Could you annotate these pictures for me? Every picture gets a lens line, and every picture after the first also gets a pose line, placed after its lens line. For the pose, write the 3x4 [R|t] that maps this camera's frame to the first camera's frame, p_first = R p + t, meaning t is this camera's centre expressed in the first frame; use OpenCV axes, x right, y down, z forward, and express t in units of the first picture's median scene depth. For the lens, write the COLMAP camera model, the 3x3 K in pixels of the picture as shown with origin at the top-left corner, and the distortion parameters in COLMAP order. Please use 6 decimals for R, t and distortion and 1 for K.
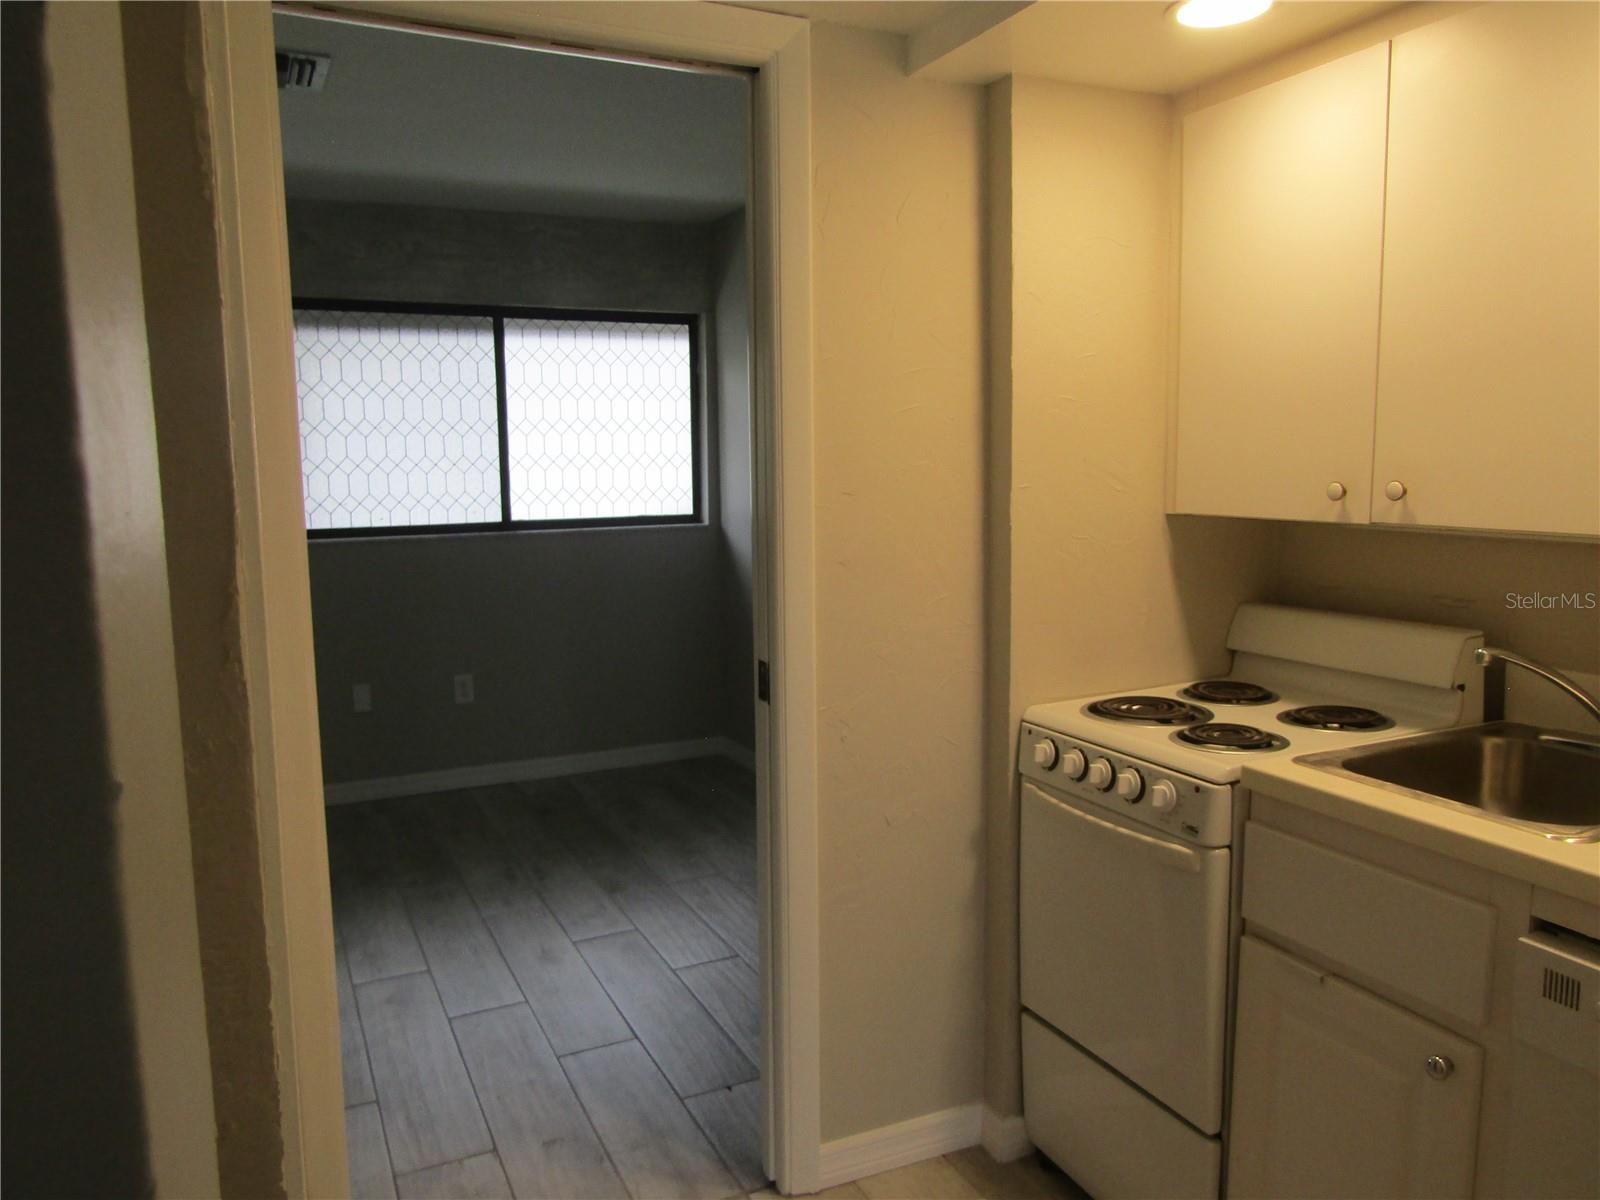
lens RADIAL K [[1143.3, 0, 793.2], [0, 1143.3, 596.4], [0, 0, 1]] dist [-0.008906, 0.002313]
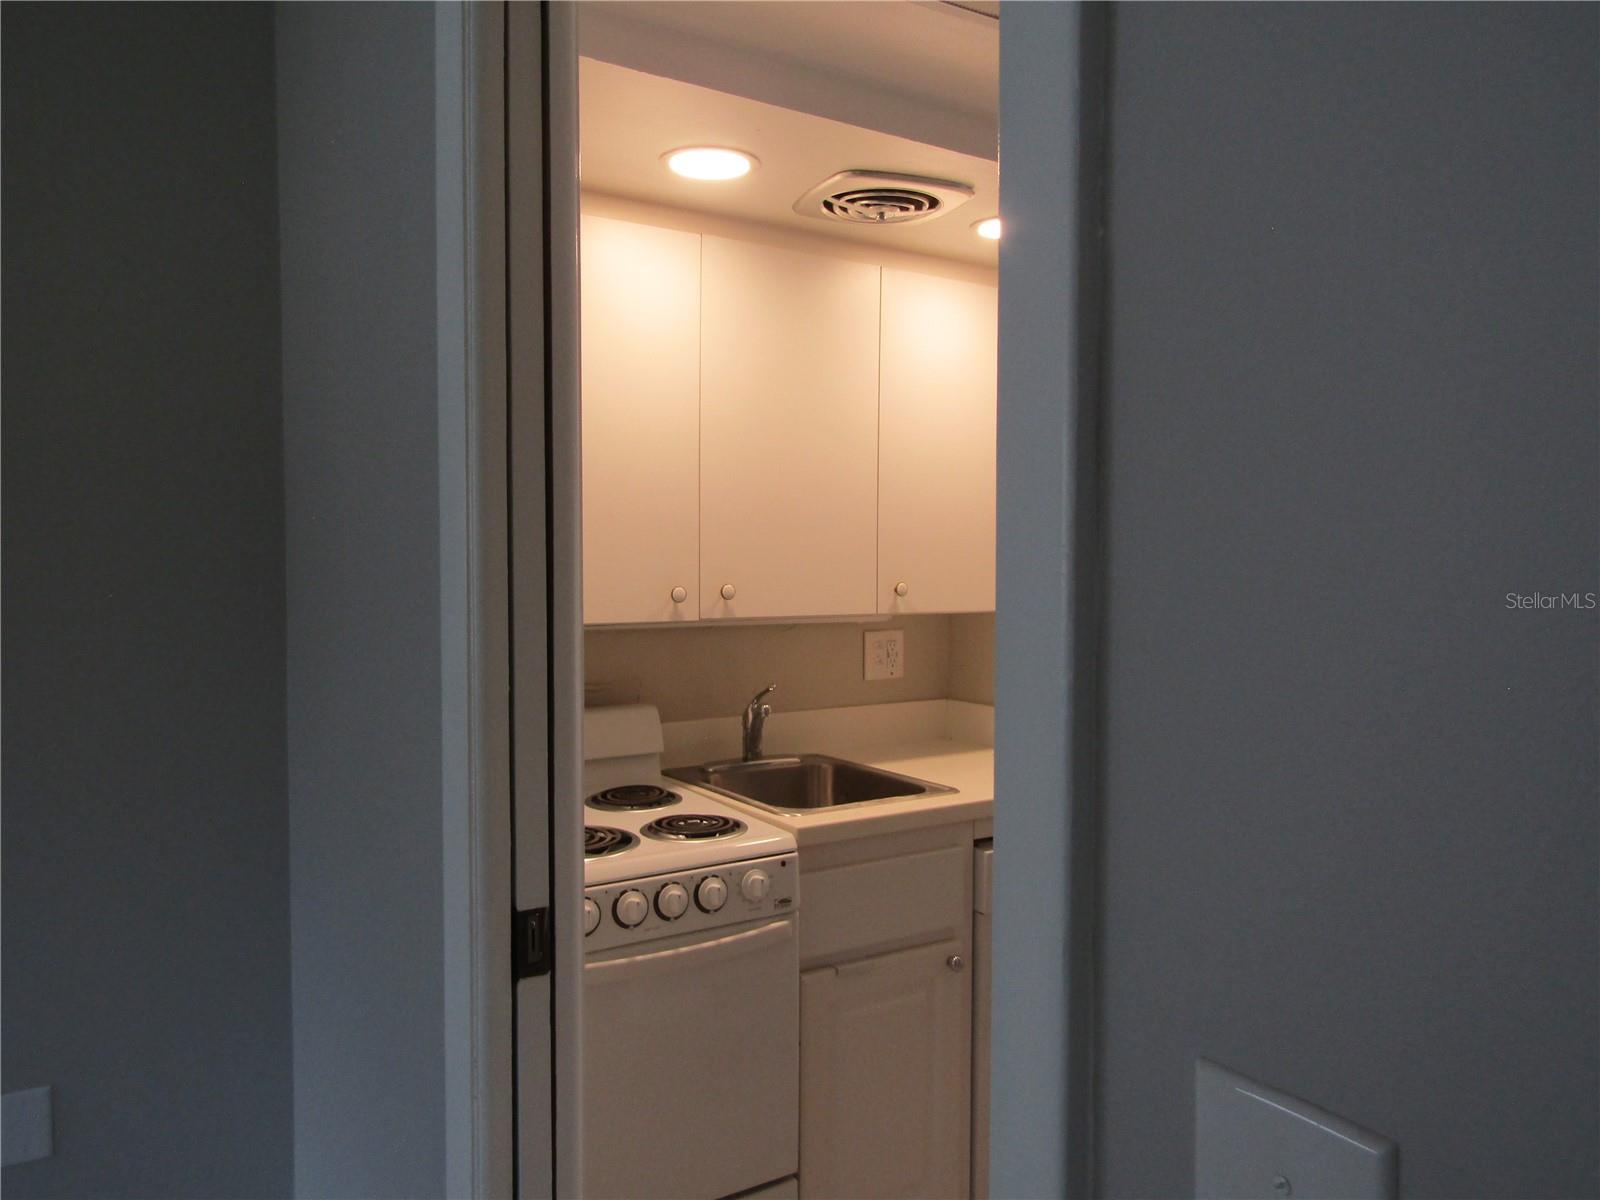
lens RADIAL K [[1143.3, 0, 793.2], [0, 1143.3, 596.4], [0, 0, 1]] dist [-0.008906, 0.002313]
pose [[-0.134009, -0.023656, 0.990698, -0.663113], [0.119630, 0.992018, 0.039870, -0.117305], [-0.983733, 0.123860, -0.130109, 0.991215]]
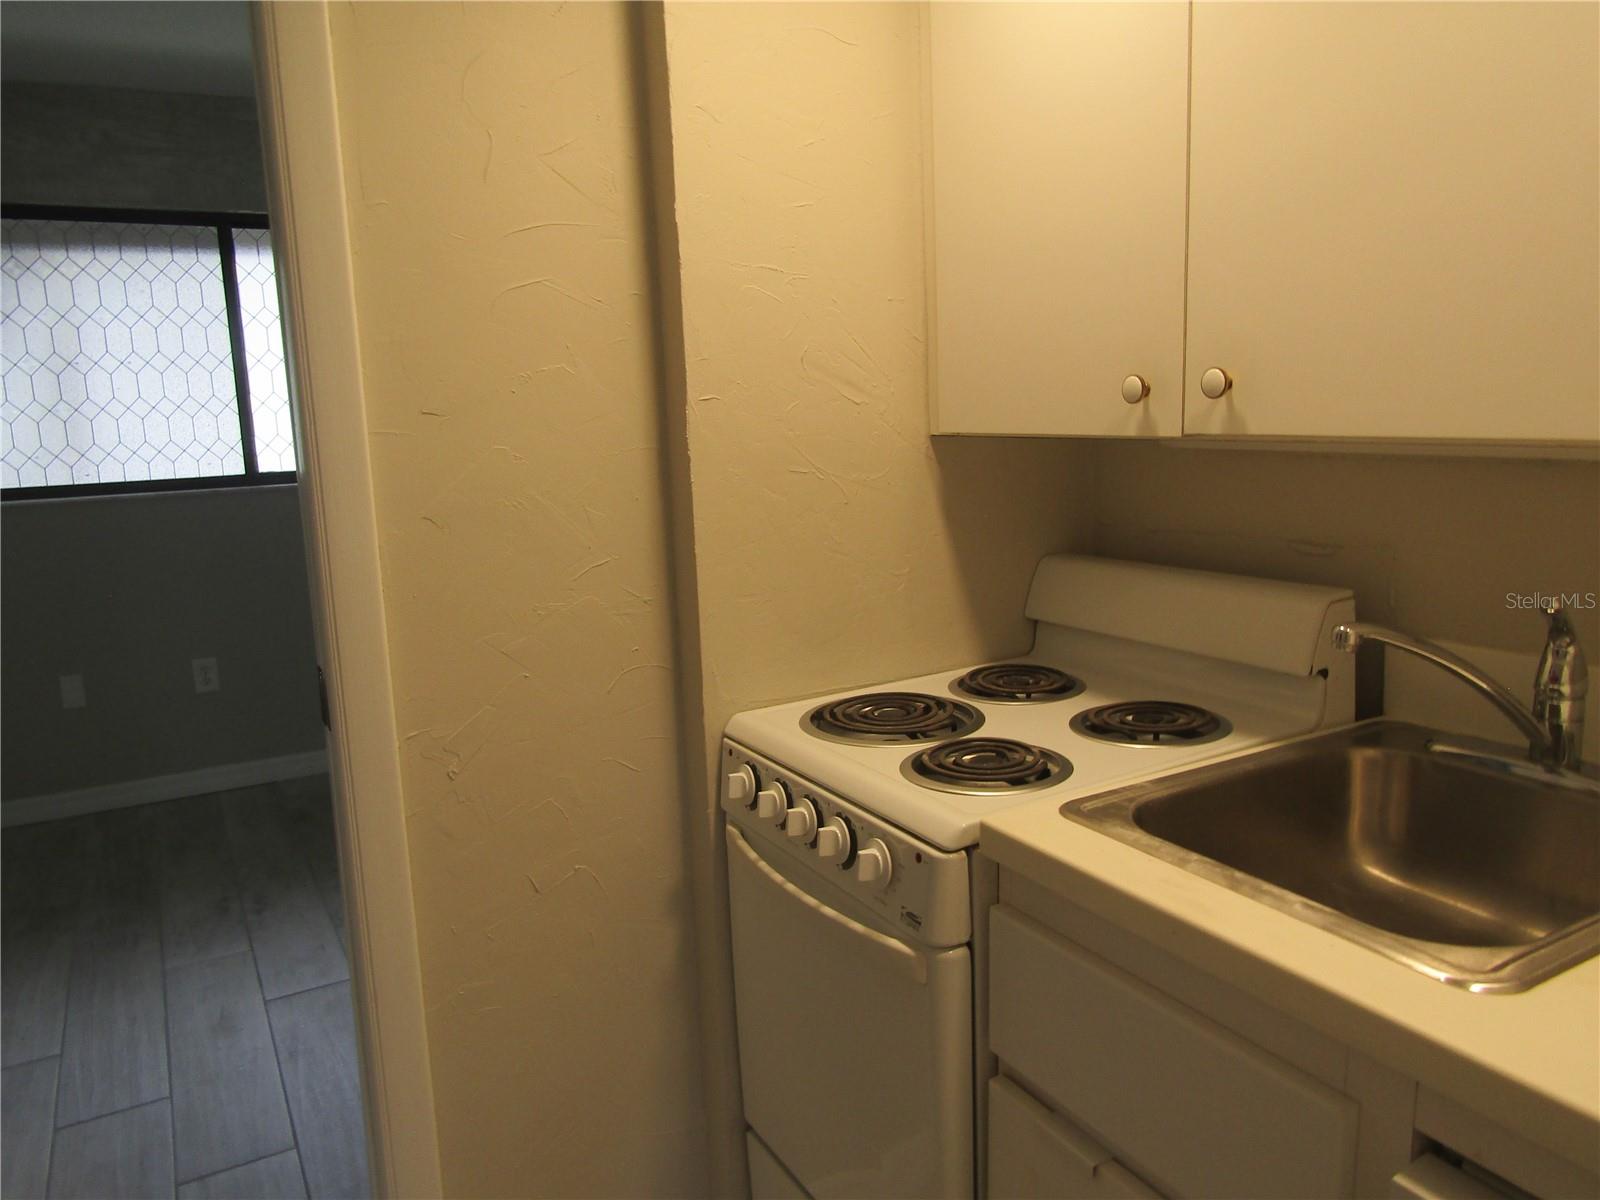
lens RADIAL K [[1143.3, 0, 793.2], [0, 1143.3, 596.4], [0, 0, 1]] dist [-0.008906, 0.002313]
pose [[0.997281, -0.033378, 0.065704, 0.221556], [0.030276, 0.998404, 0.047666, -0.009298], [-0.067190, -0.045547, 0.996700, 0.334052]]
